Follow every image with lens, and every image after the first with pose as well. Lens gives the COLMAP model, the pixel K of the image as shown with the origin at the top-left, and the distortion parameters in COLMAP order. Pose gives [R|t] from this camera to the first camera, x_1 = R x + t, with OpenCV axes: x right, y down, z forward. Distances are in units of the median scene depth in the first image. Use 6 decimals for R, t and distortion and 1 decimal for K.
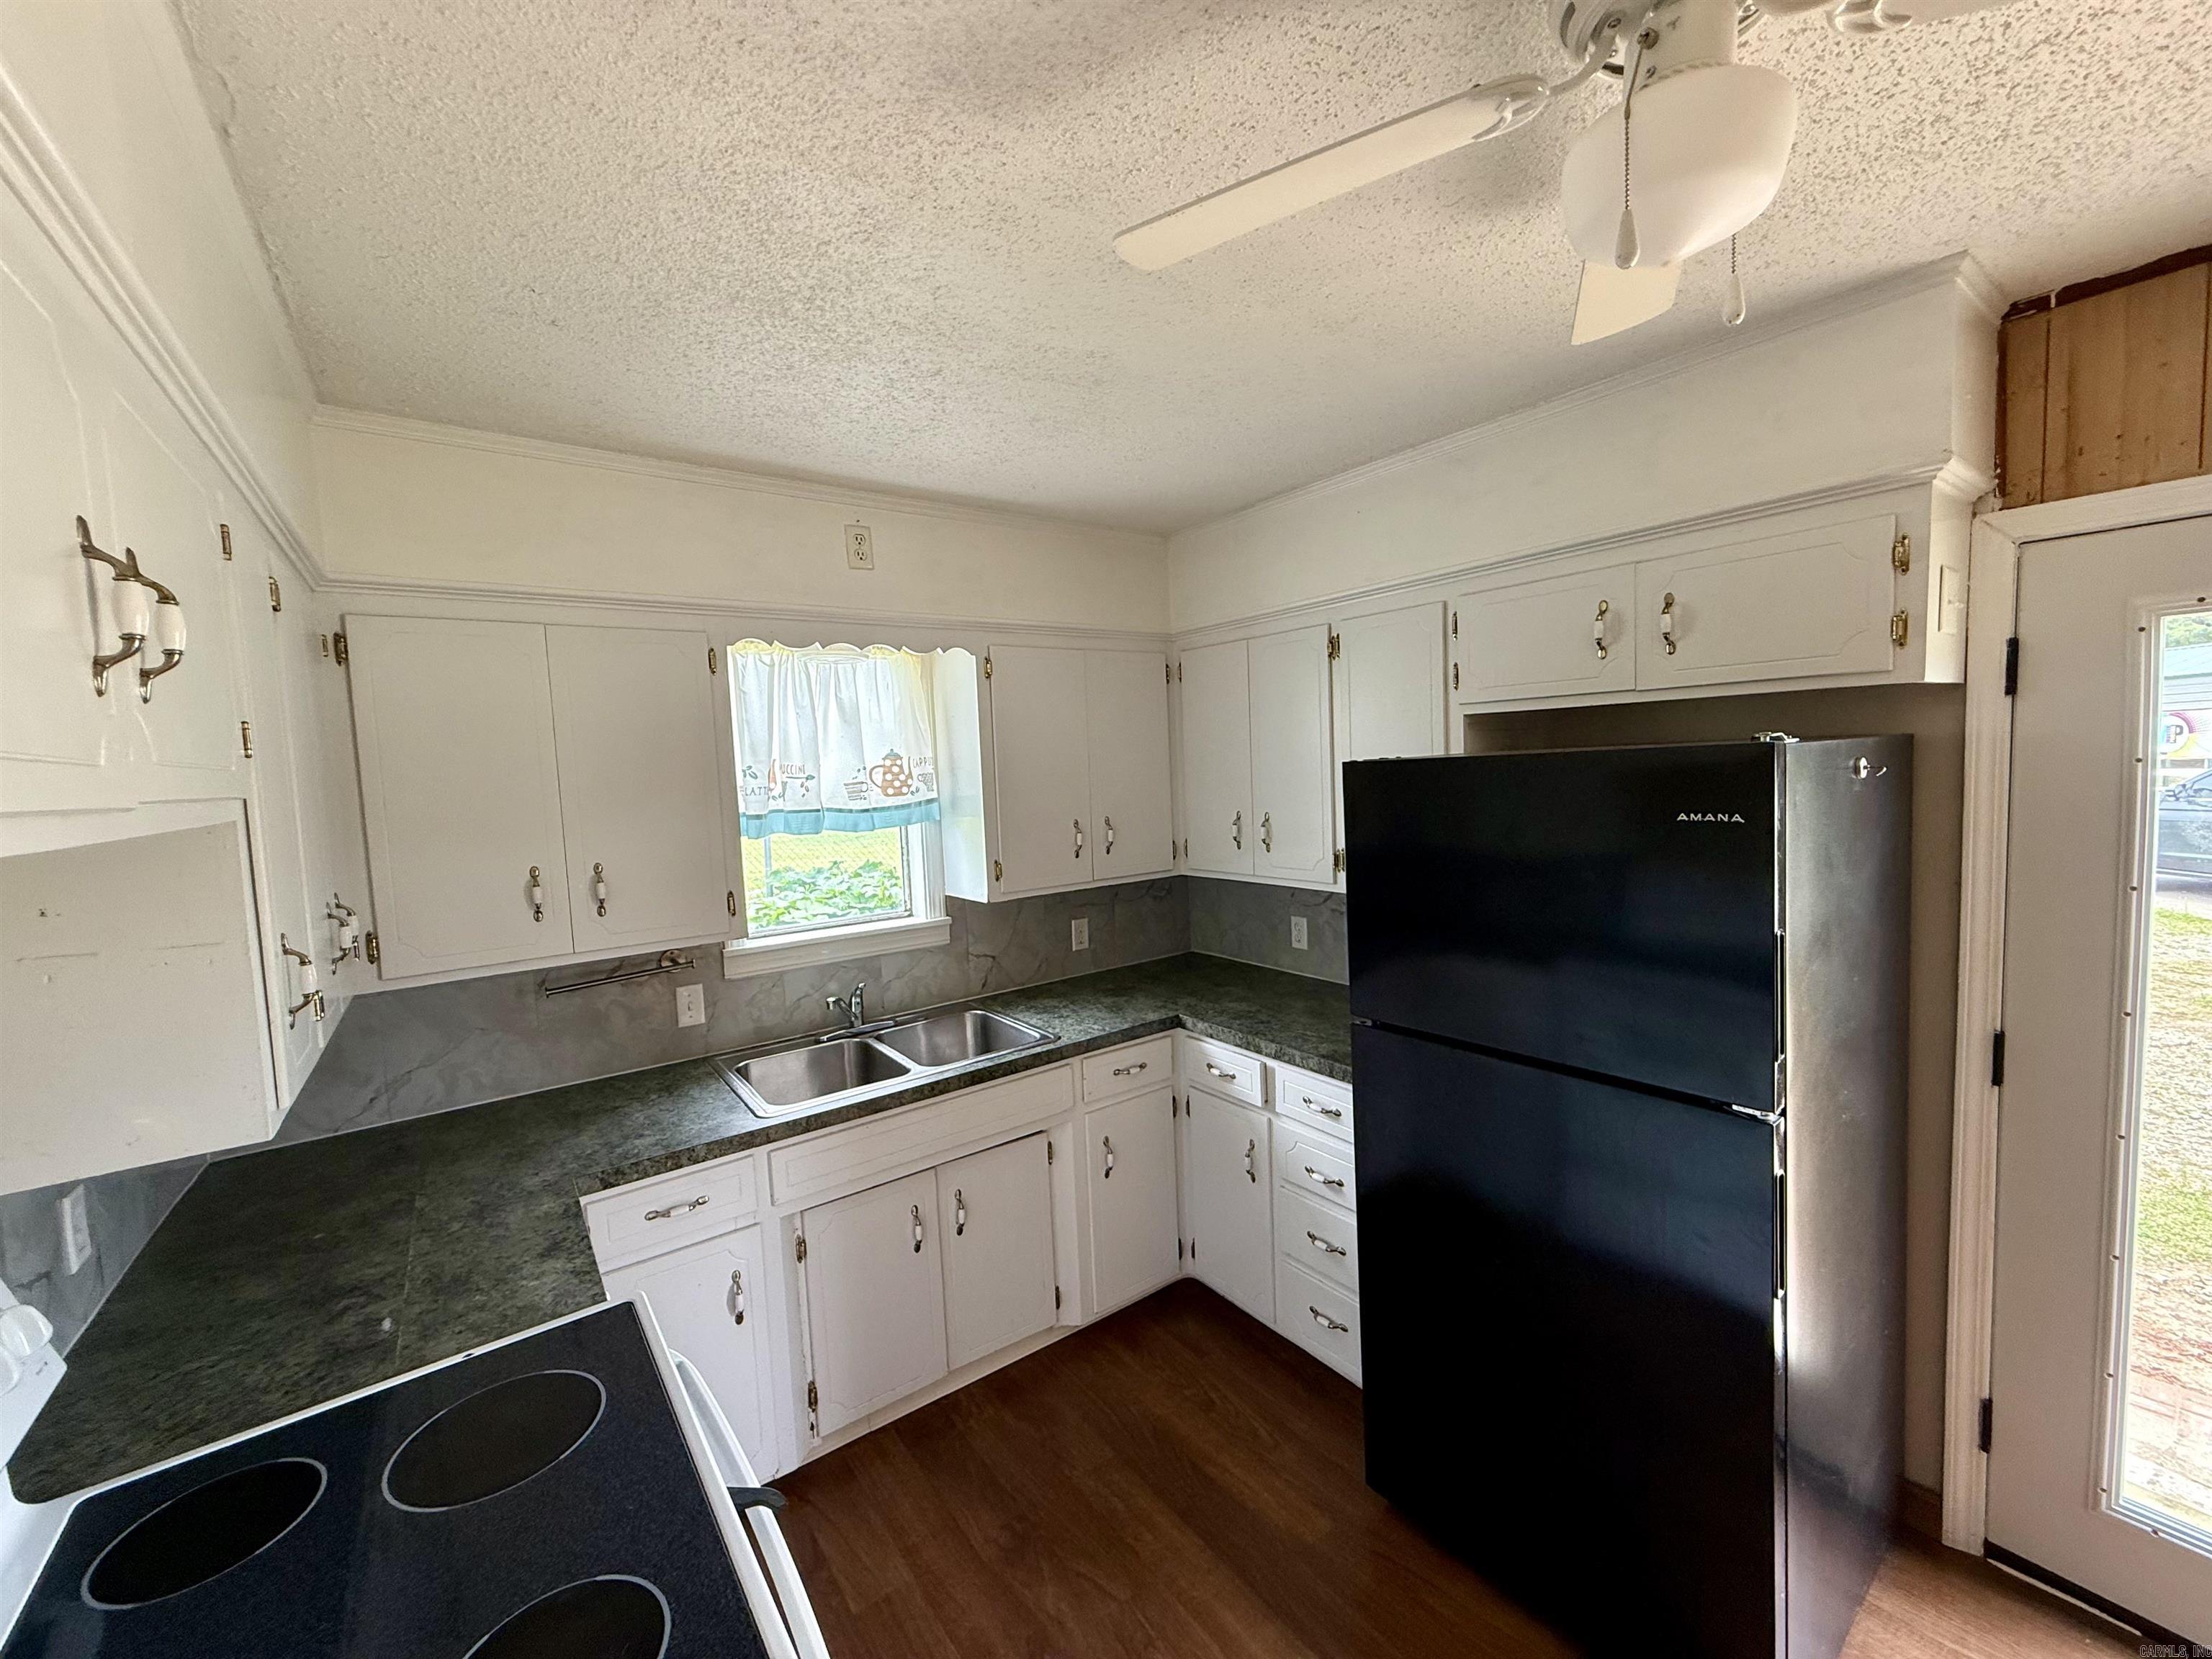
lens RADIAL K [[878.3, 0, 1100.0], [0, 878.3, 827.1], [0, 0, 1]] dist [-0.001833, 0.000199]
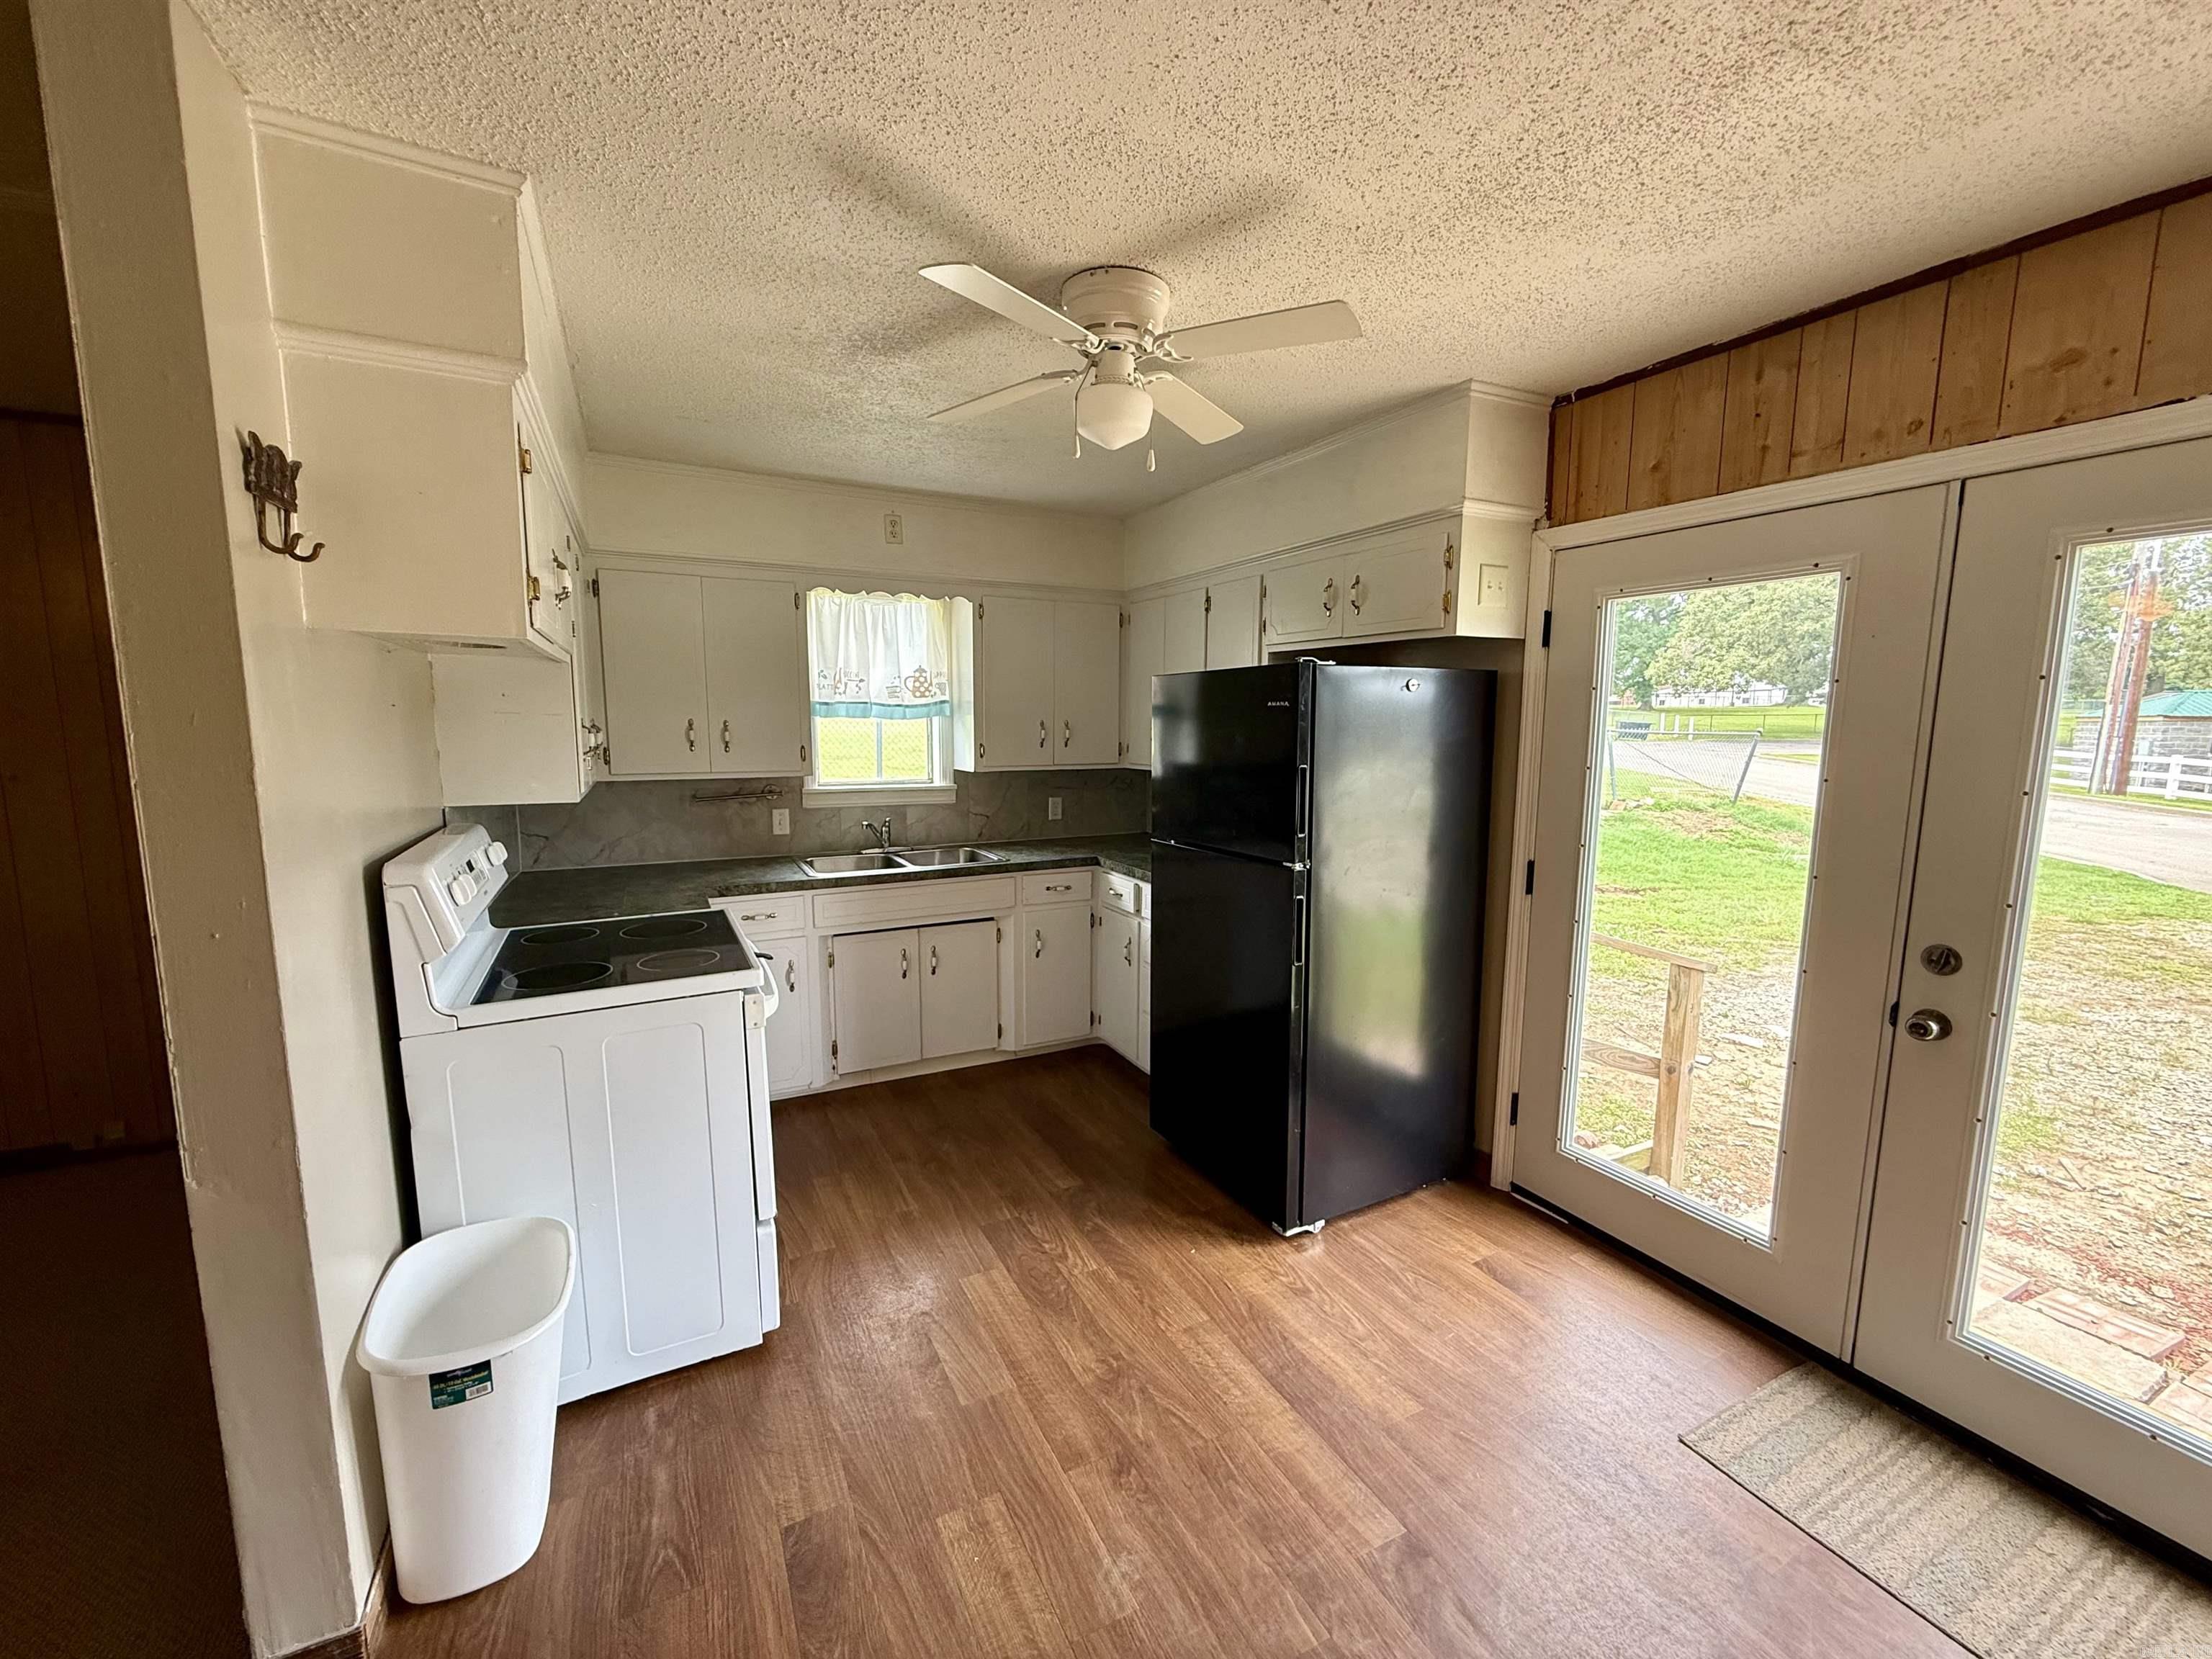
lens RADIAL K [[878.3, 0, 1100.0], [0, 878.3, 827.1], [0, 0, 1]] dist [-0.001833, 0.000199]
pose [[0.987000, 0.067399, -0.145907, 0.334236], [-0.059263, 0.996473, 0.059415, 0.086391], [0.149397, -0.049995, 0.987513, -0.477986]]
